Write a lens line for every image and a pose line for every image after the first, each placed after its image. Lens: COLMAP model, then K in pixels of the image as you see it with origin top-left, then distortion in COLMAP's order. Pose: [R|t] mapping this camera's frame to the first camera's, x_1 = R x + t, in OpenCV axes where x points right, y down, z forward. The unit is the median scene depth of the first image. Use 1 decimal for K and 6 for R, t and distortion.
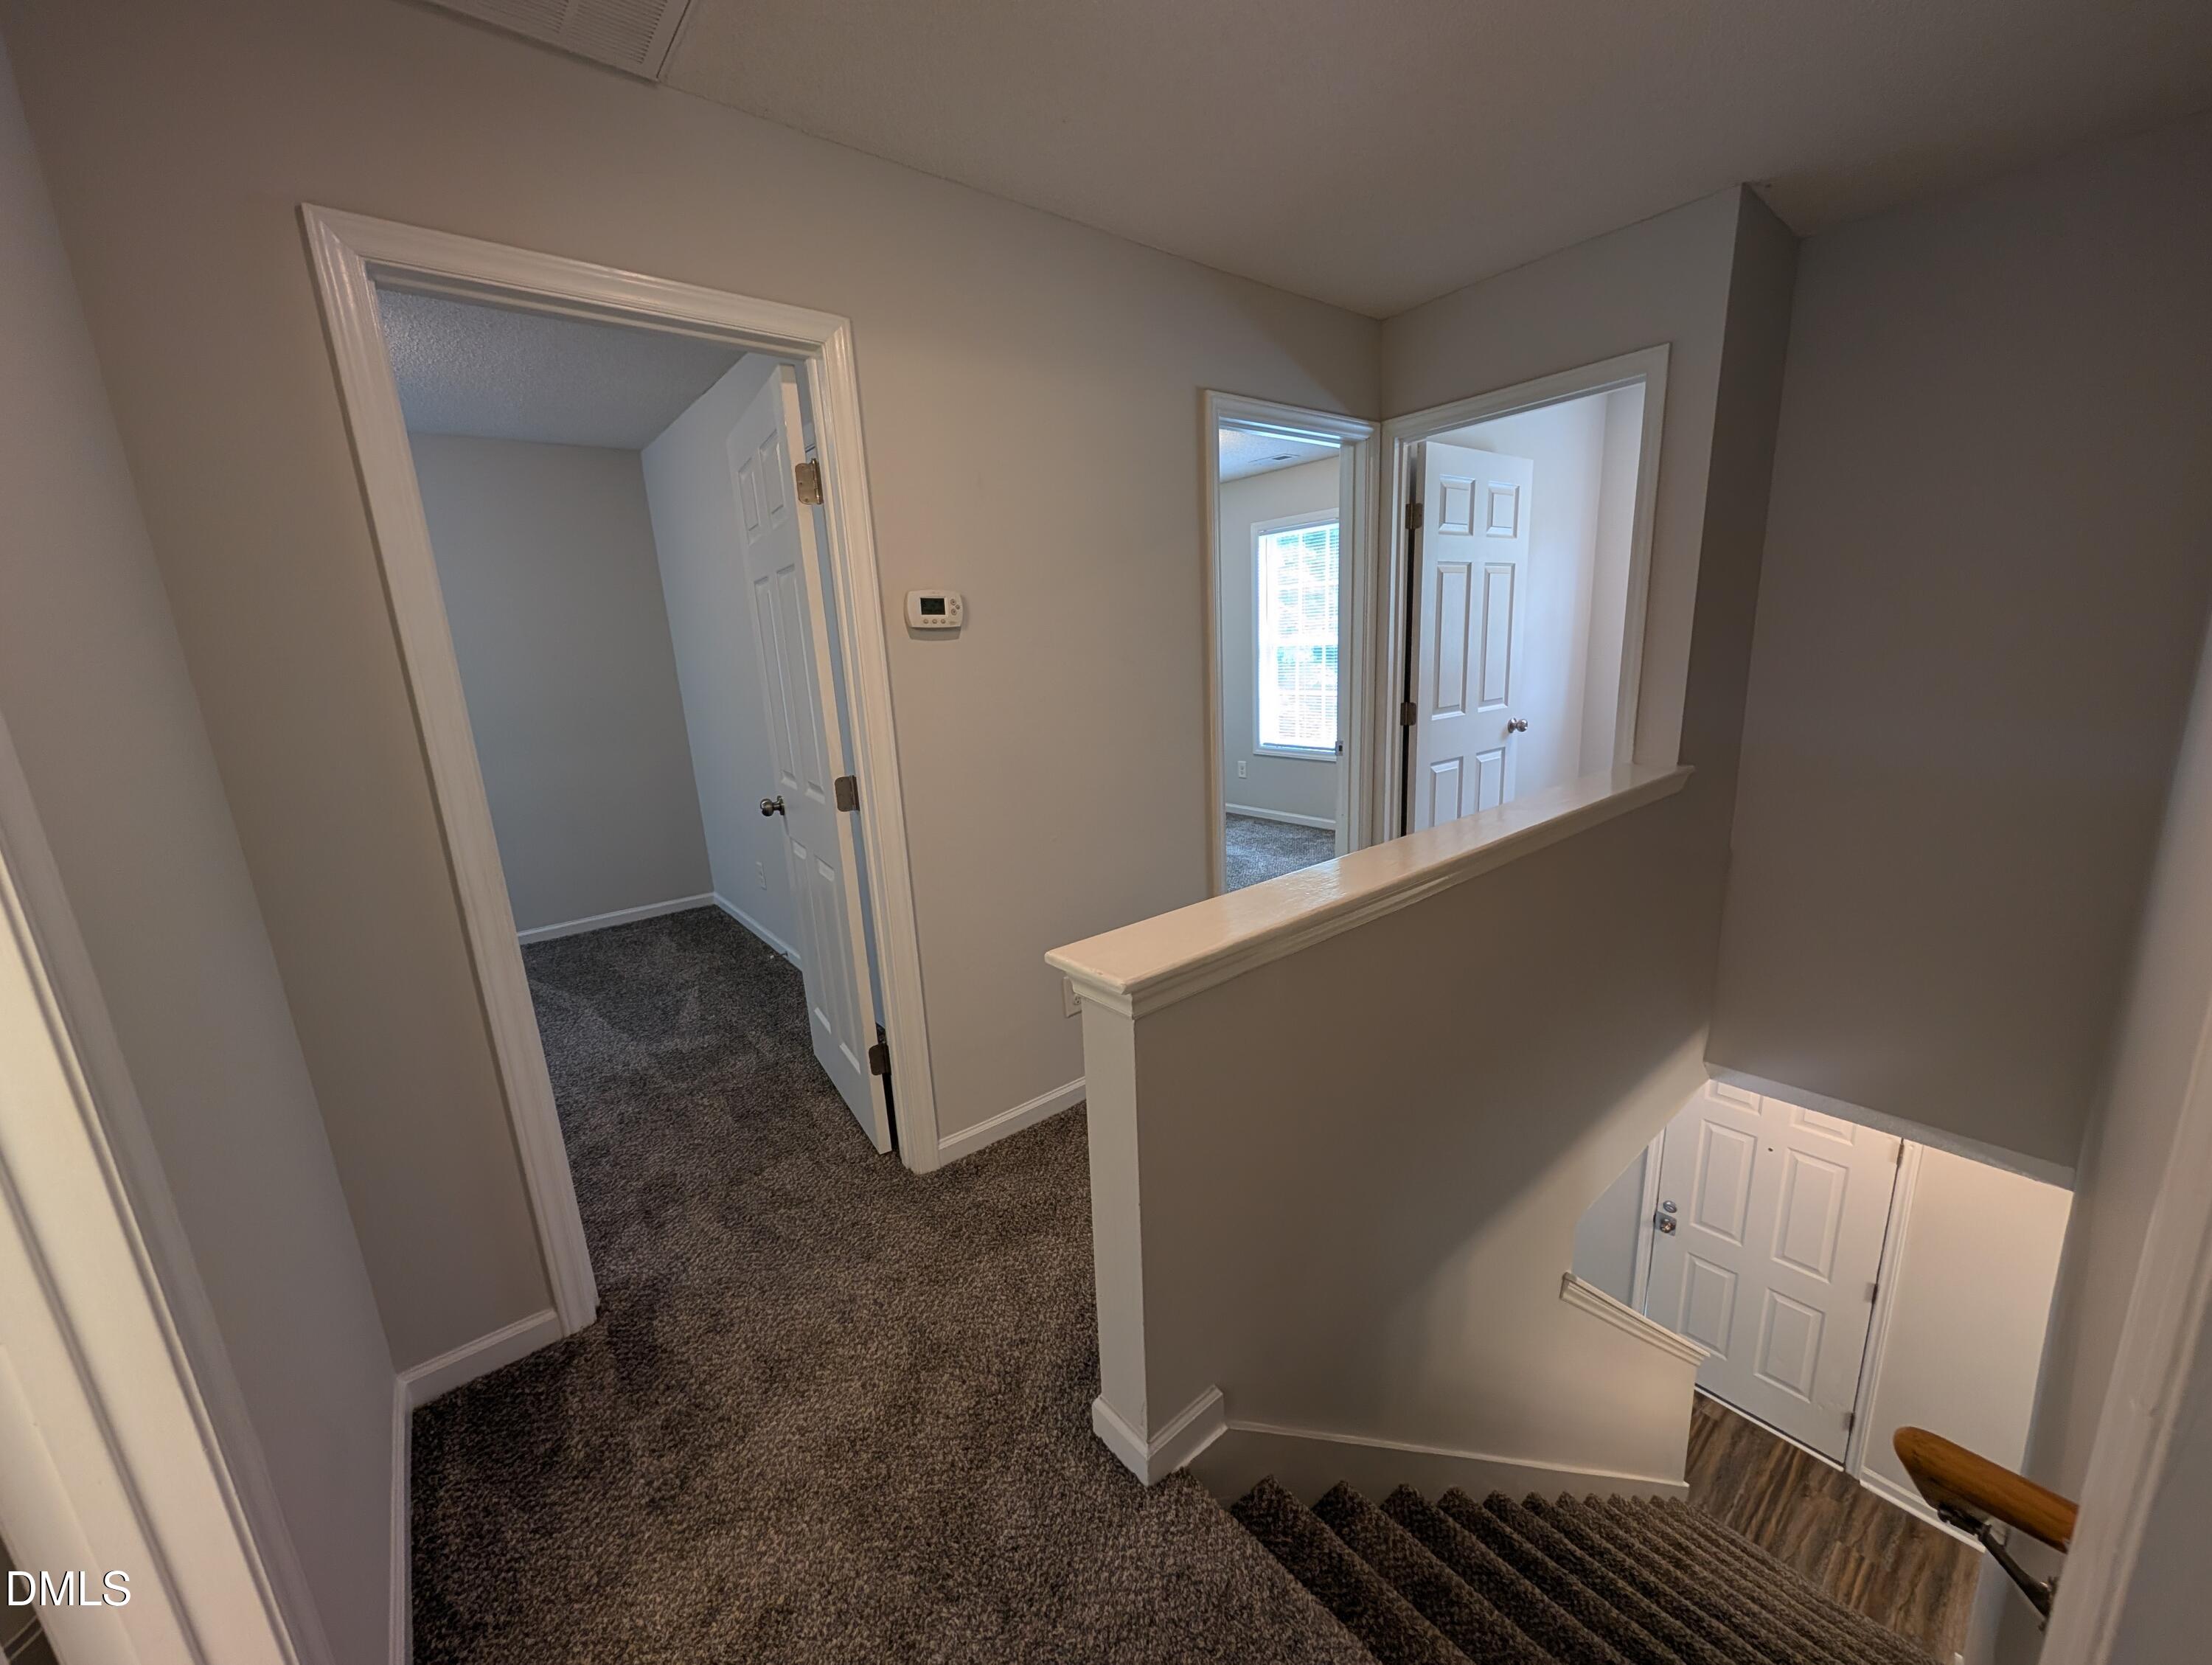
lens RADIAL K [[837.9, 0, 1108.0], [0, 837.9, 834.6], [0, 0, 1]] dist [0.001014, 0.000075]
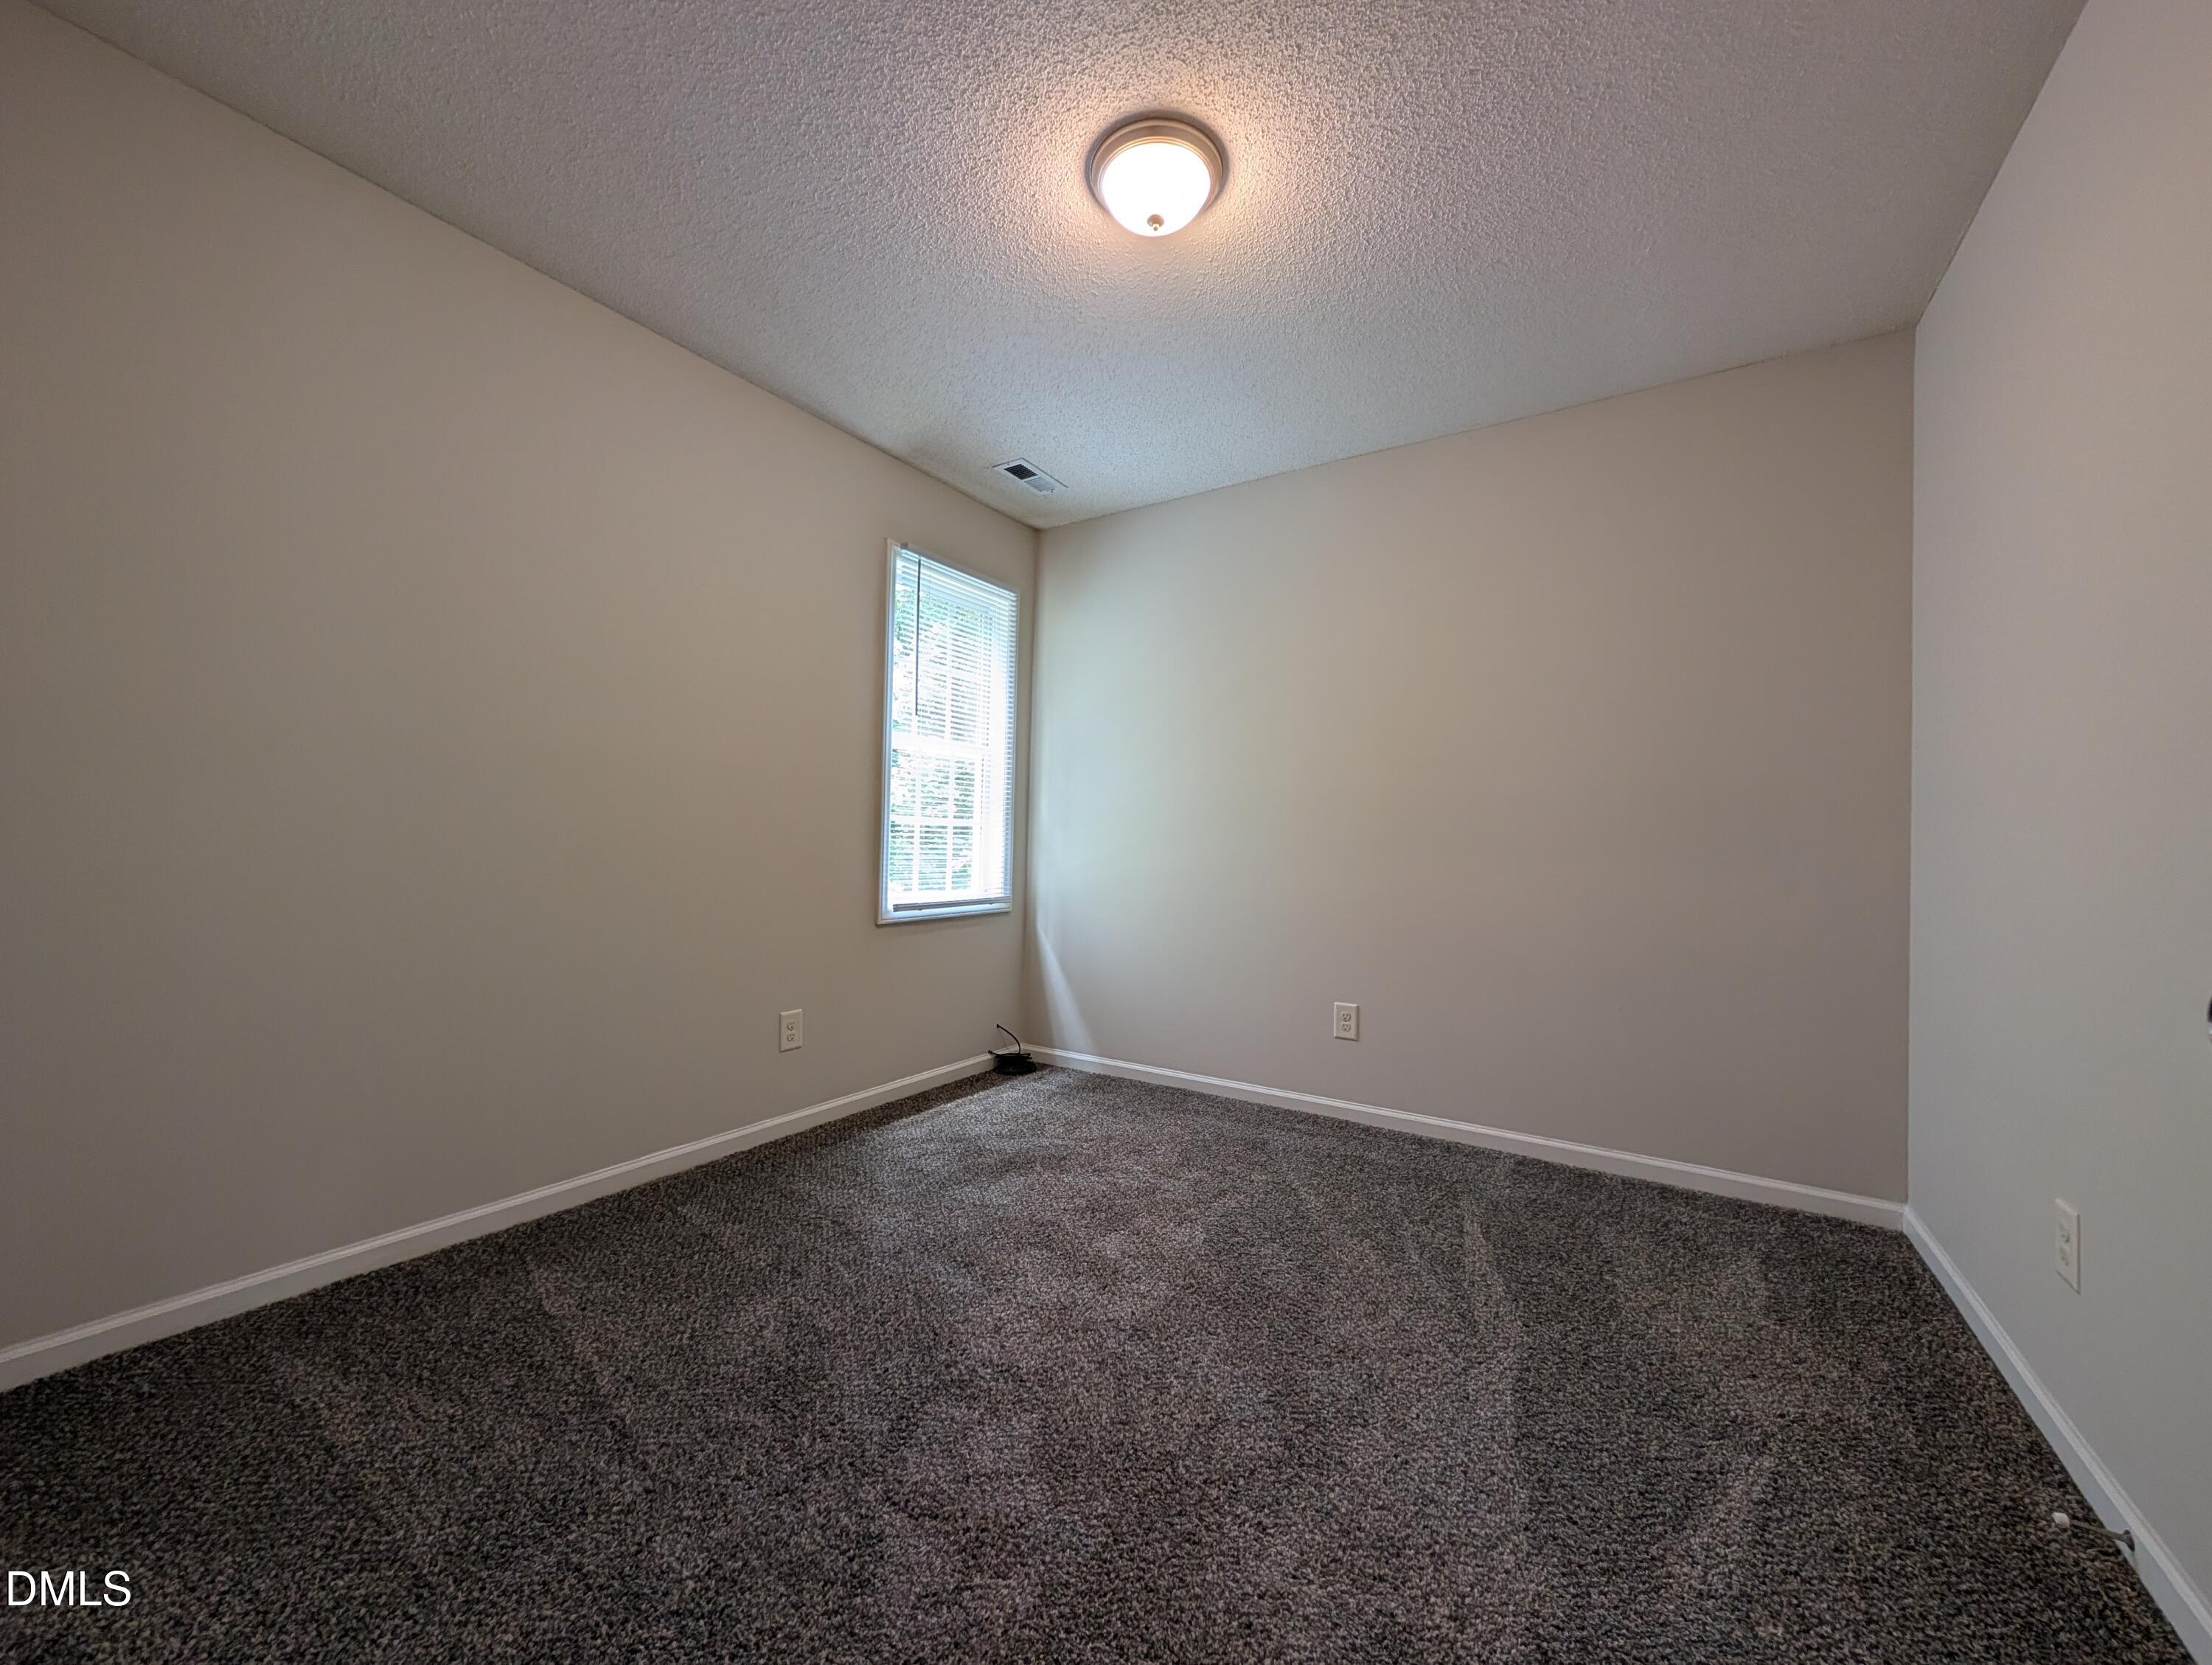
lens RADIAL K [[837.9, 0, 1106.4], [0, 837.9, 825.4], [0, 0, 1]] dist [0.001014, 0.000075]
pose [[0.307316, 0.037050, -0.950886, -0.184175], [-0.247085, 0.968077, -0.042135, -0.005015], [0.918970, 0.247898, 0.306660, 0.424588]]
